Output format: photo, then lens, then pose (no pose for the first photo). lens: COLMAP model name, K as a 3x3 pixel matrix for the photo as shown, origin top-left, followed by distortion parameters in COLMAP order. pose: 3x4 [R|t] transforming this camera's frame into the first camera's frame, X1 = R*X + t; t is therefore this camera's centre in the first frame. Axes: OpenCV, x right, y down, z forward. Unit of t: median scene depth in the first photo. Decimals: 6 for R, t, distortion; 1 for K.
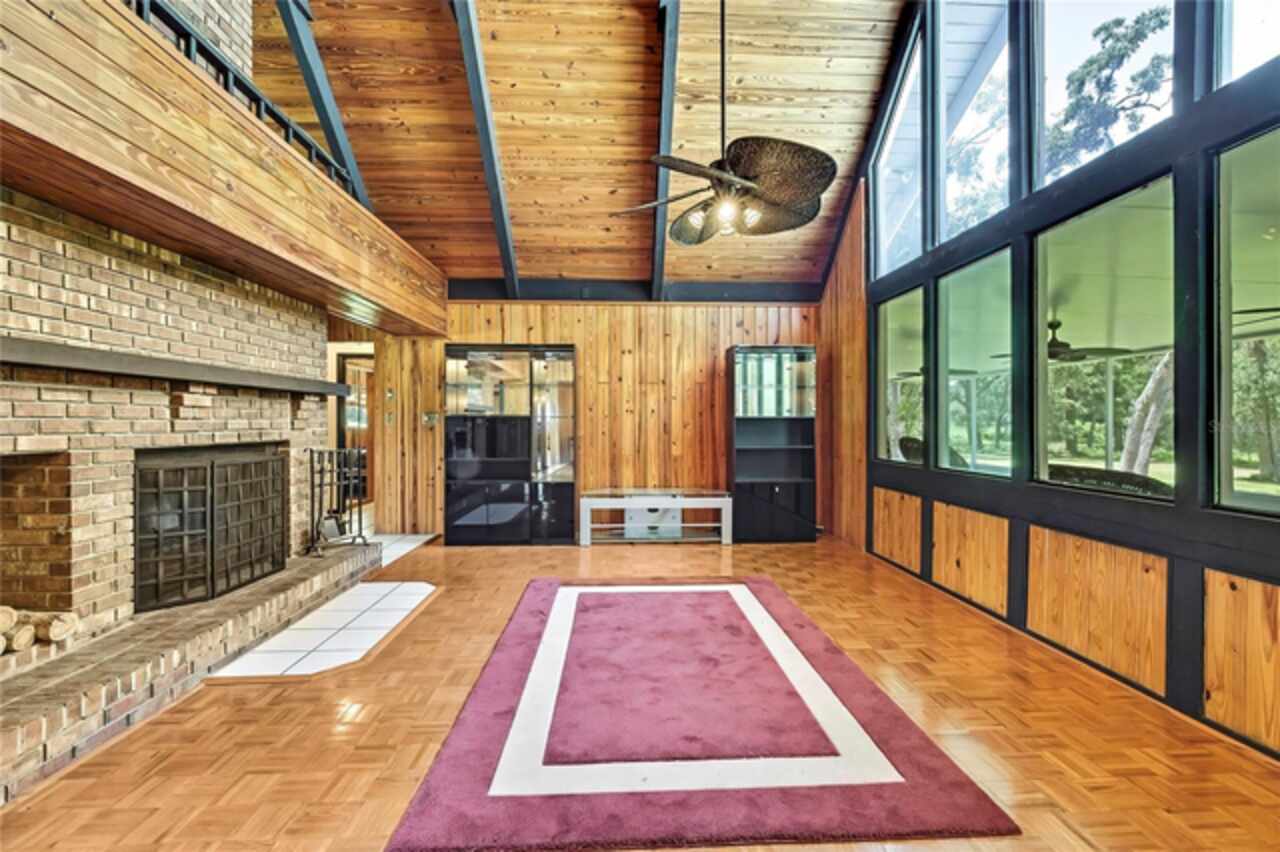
lens RADIAL K [[553.2, 0, 639.2], [0, 553.2, 423.7], [0, 0, 1]] dist [-0.002262, 0.000465]
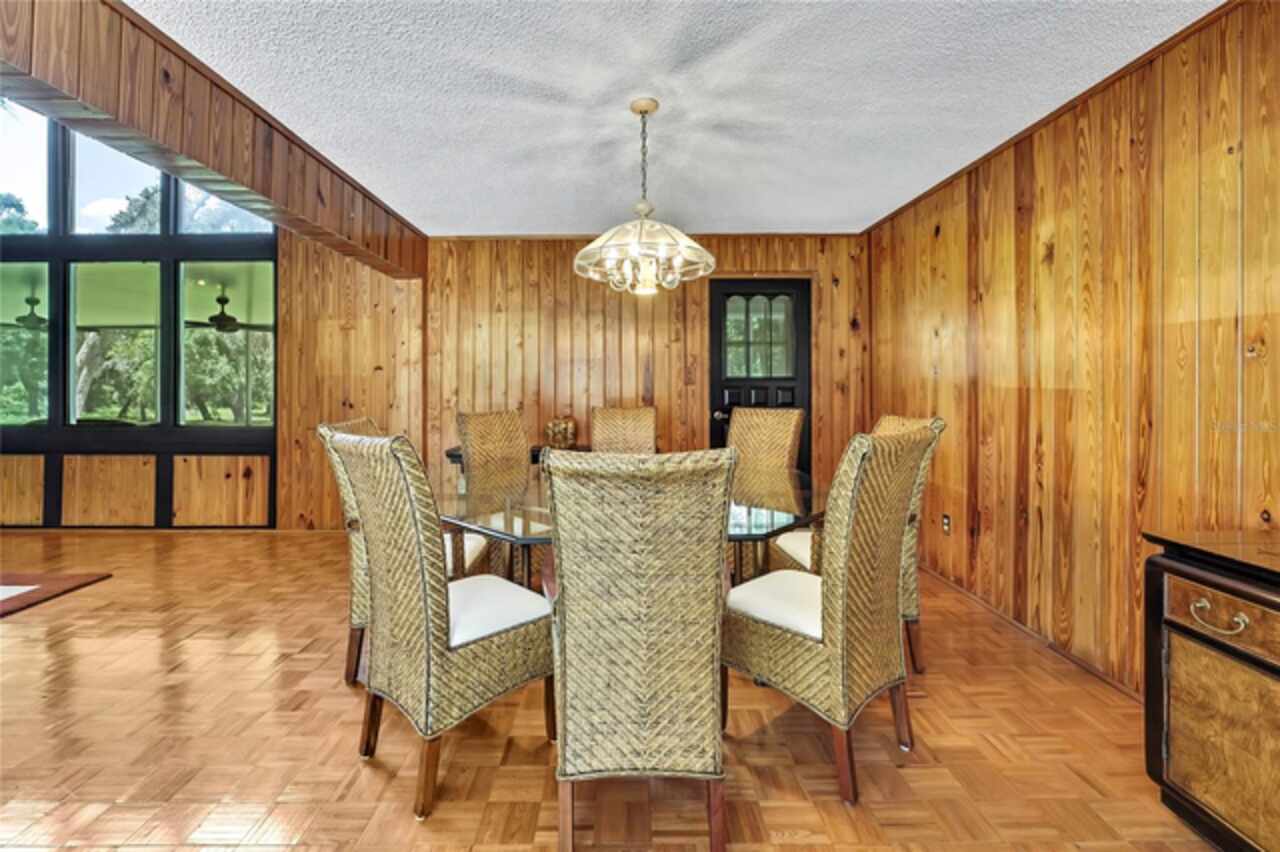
lens RADIAL K [[563.0, 0, 623.4], [0, 563.0, 380.5], [0, 0, 1]] dist [-0.002756, -0.000312]
pose [[0.040912, 0.007731, 0.999133, -0.431984], [0.001896, 0.999968, -0.007815, -0.002389], [-0.999161, 0.002214, 0.040896, -0.330962]]
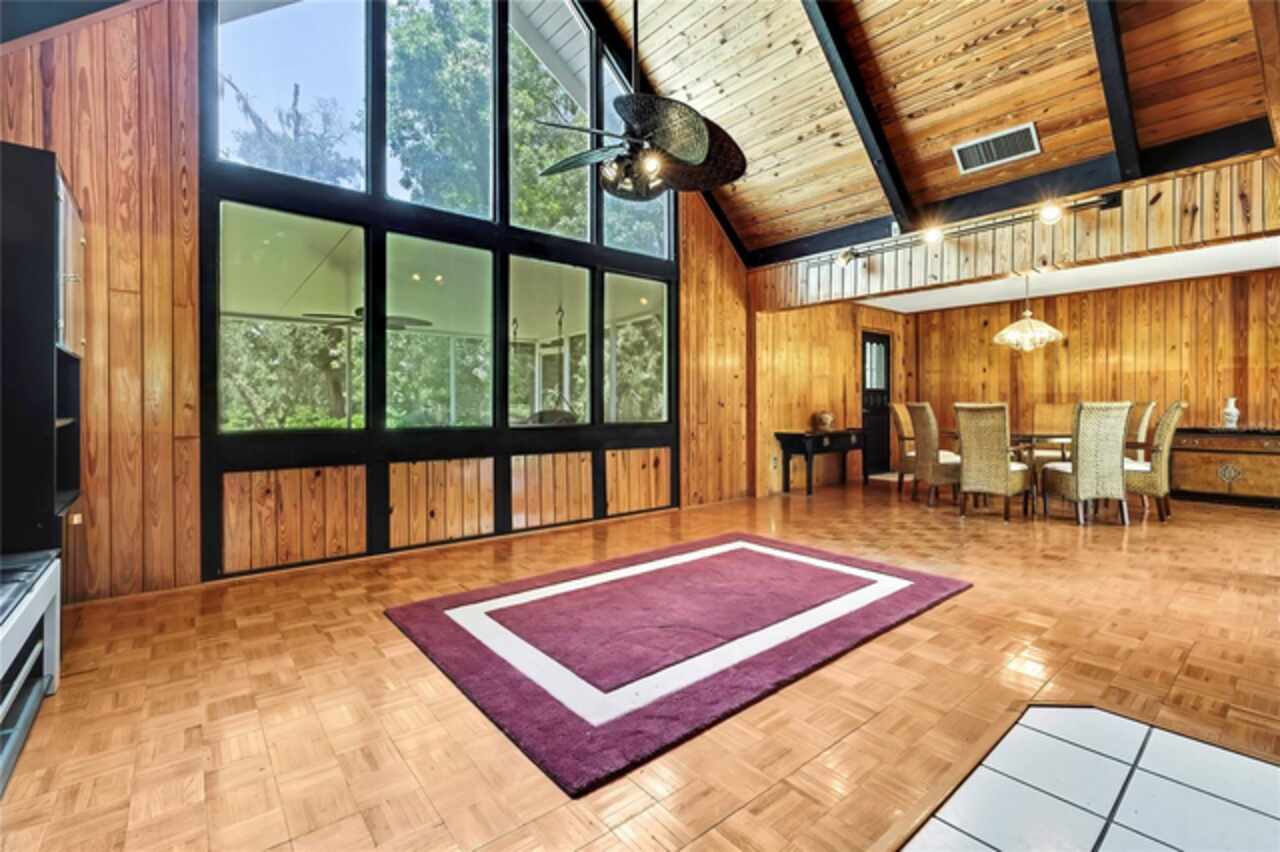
lens RADIAL K [[559.9, 0, 656.5], [0, 559.9, 406.9], [0, 0, 1]] dist [-0.004804, 0.000280]
pose [[-0.613045, -0.000722, 0.790048, -0.382899], [0.001732, 0.999996, 0.002257, 0.030315], [-0.790046, 0.002752, -0.613041, 0.921385]]
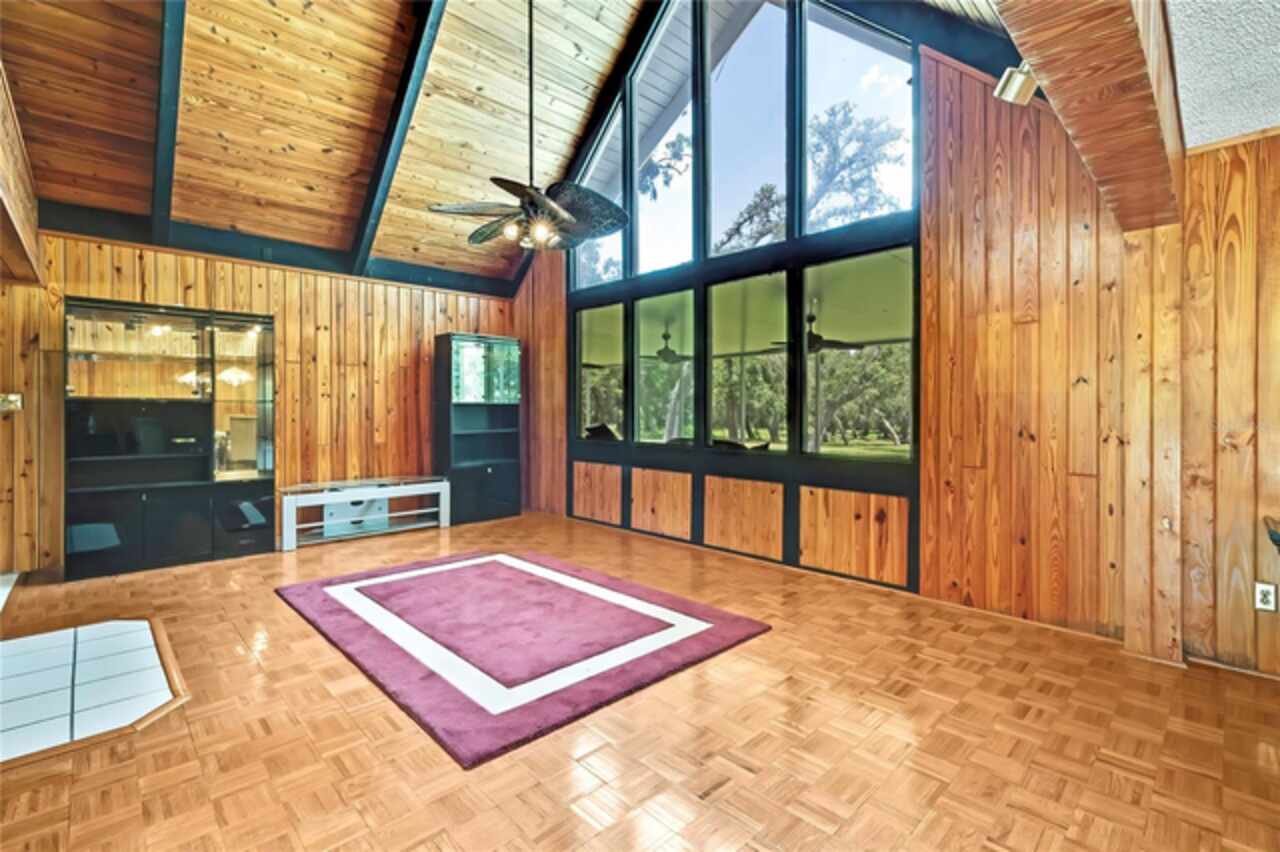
lens RADIAL K [[584.9, 0, 658.9], [0, 584.9, 411.6], [0, 0, 1]] dist [-0.001003, 0.000750]
pose [[0.738389, -0.002419, 0.674371, -0.275629], [-0.000087, 0.999993, 0.003683, 0.000364], [-0.674375, -0.002778, 0.738384, -0.060185]]
